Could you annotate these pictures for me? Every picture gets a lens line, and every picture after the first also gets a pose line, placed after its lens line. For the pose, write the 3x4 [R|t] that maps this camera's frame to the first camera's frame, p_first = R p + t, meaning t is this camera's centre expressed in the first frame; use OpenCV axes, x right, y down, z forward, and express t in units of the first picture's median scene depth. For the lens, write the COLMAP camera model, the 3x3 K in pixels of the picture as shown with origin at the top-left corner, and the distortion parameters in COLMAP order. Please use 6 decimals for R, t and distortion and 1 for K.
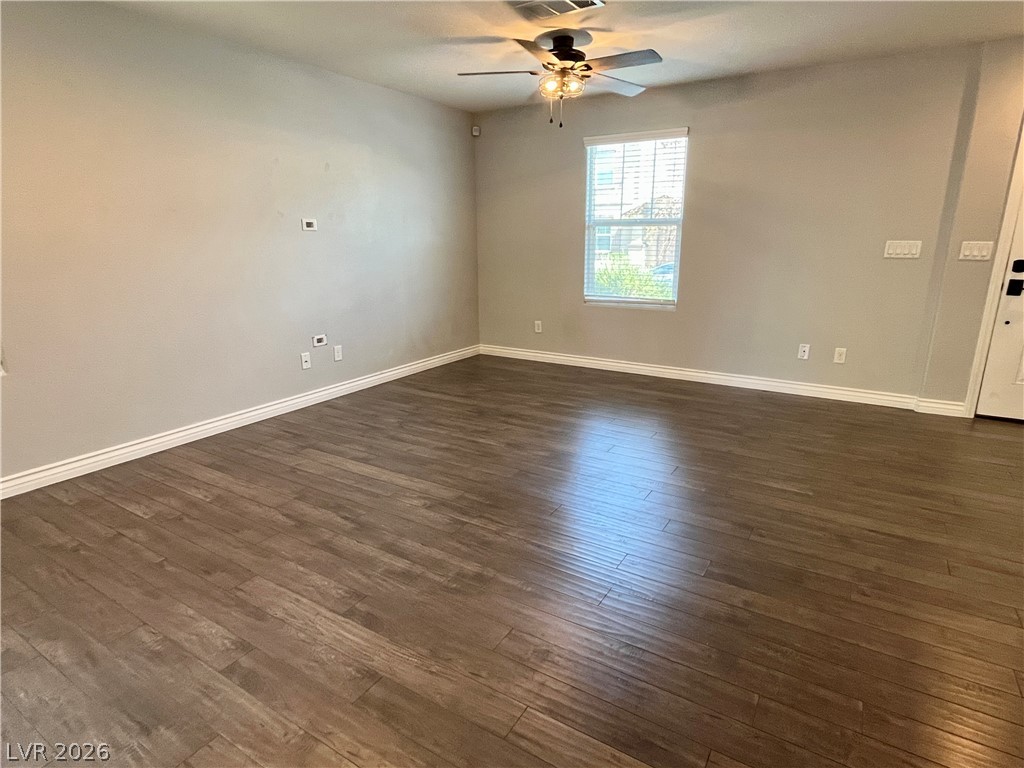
lens RADIAL K [[559.4, 0, 514.8], [0, 559.4, 385.8], [0, 0, 1]] dist [0.001563, 0.000161]
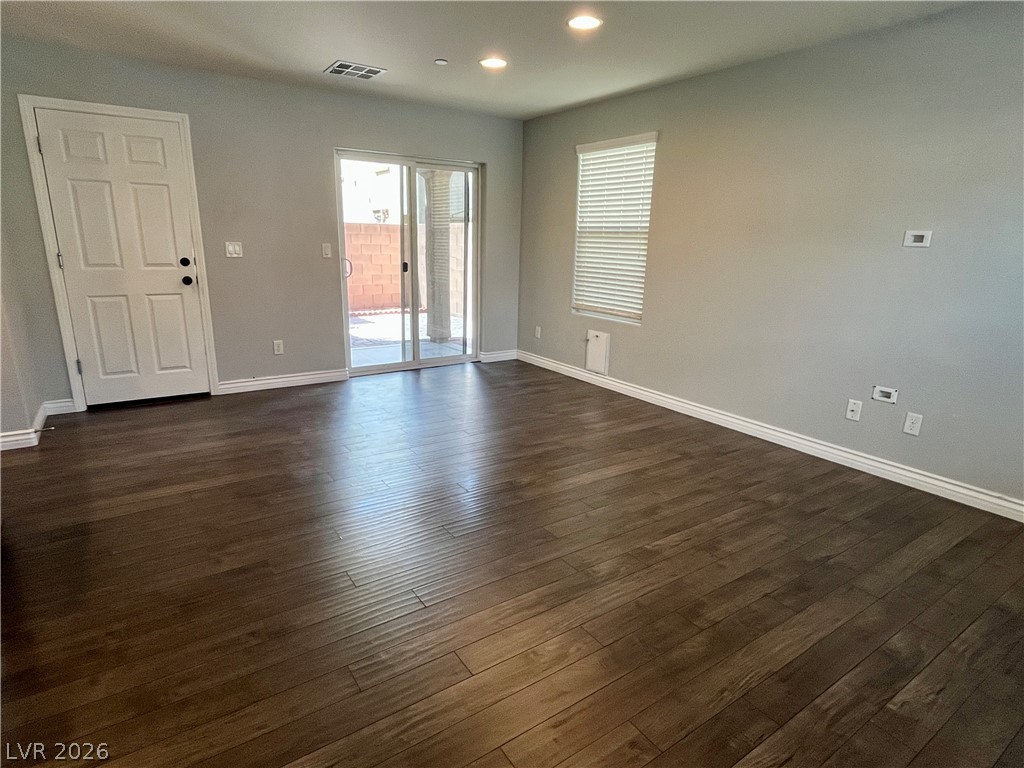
lens RADIAL K [[559.4, 0, 509.2], [0, 559.4, 382.4], [0, 0, 1]] dist [0.001563, 0.000161]
pose [[-0.409063, 0.223050, -0.884825, 0.585543], [-0.255915, 0.902708, 0.345870, -0.260930], [0.875885, 0.367923, -0.312183, 0.924146]]
